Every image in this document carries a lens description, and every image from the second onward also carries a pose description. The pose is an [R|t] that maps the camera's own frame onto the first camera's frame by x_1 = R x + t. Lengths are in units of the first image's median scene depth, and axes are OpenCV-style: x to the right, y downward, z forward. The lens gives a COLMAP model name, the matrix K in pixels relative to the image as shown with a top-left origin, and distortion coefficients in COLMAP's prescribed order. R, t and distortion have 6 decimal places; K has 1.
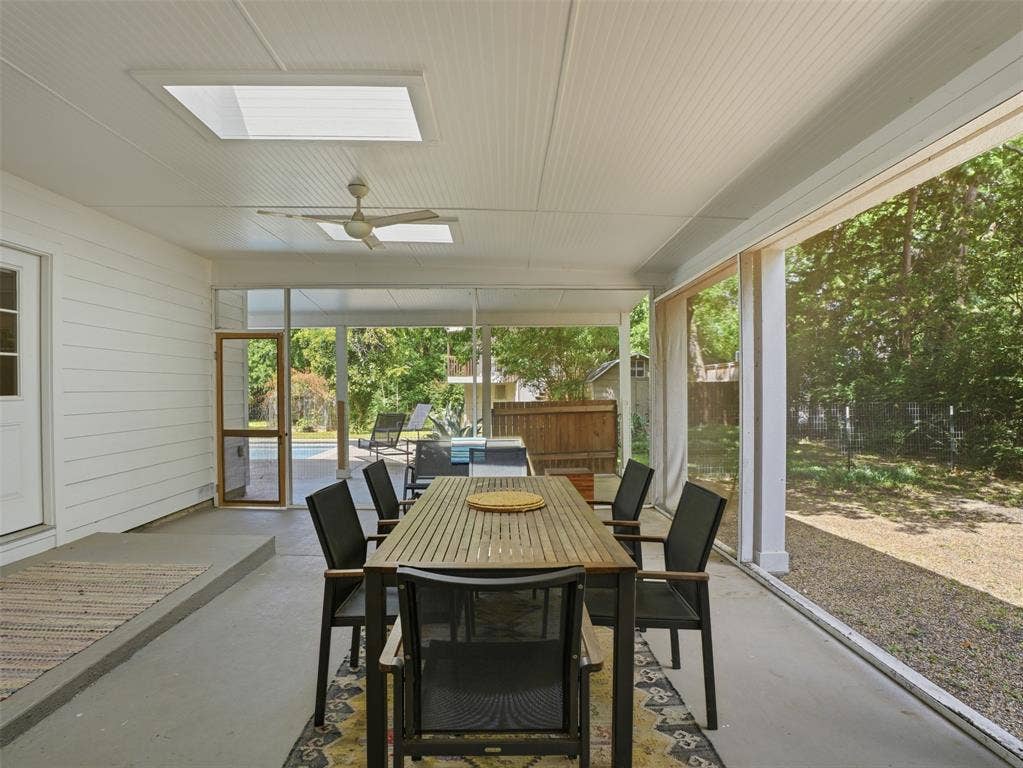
lens RADIAL K [[537.3, 0, 483.5], [0, 537.3, 393.1], [0, 0, 1]] dist [-0.070618, 0.089737]
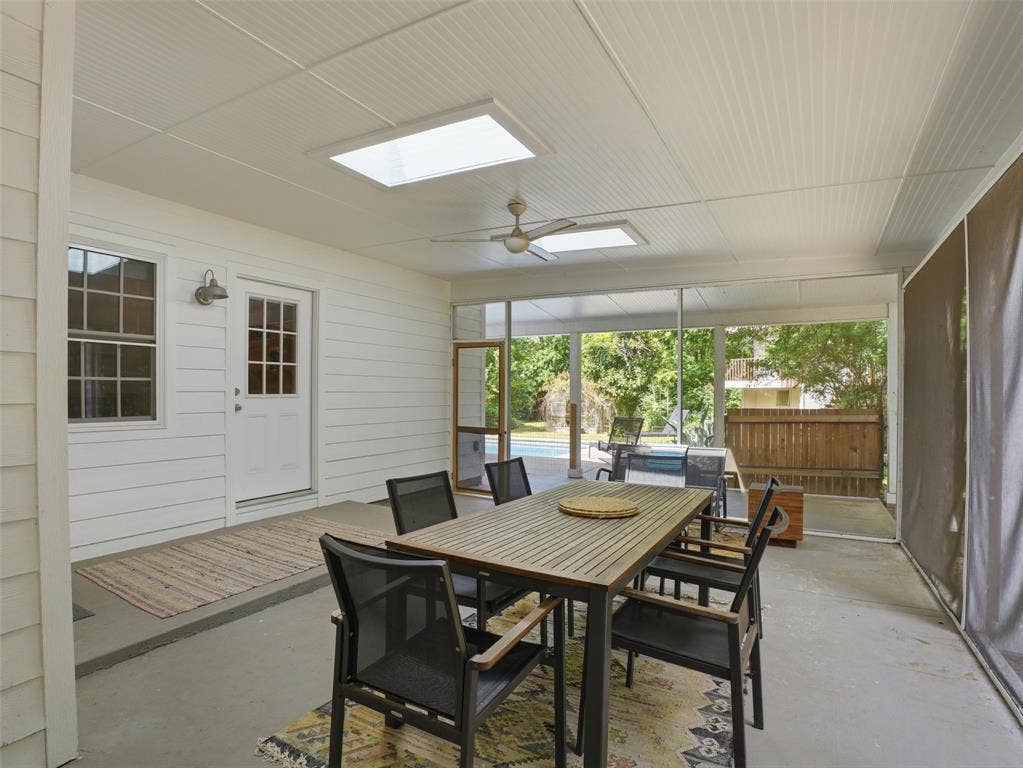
lens RADIAL K [[529.7, 0, 516.5], [0, 529.7, 387.7], [0, 0, 1]] dist [-0.001913, 0.000417]
pose [[0.887320, 0.005919, -0.461116, 0.158702], [-0.014259, 0.999792, -0.014603, 0.000054], [0.460933, 0.019533, 0.887220, 0.027638]]
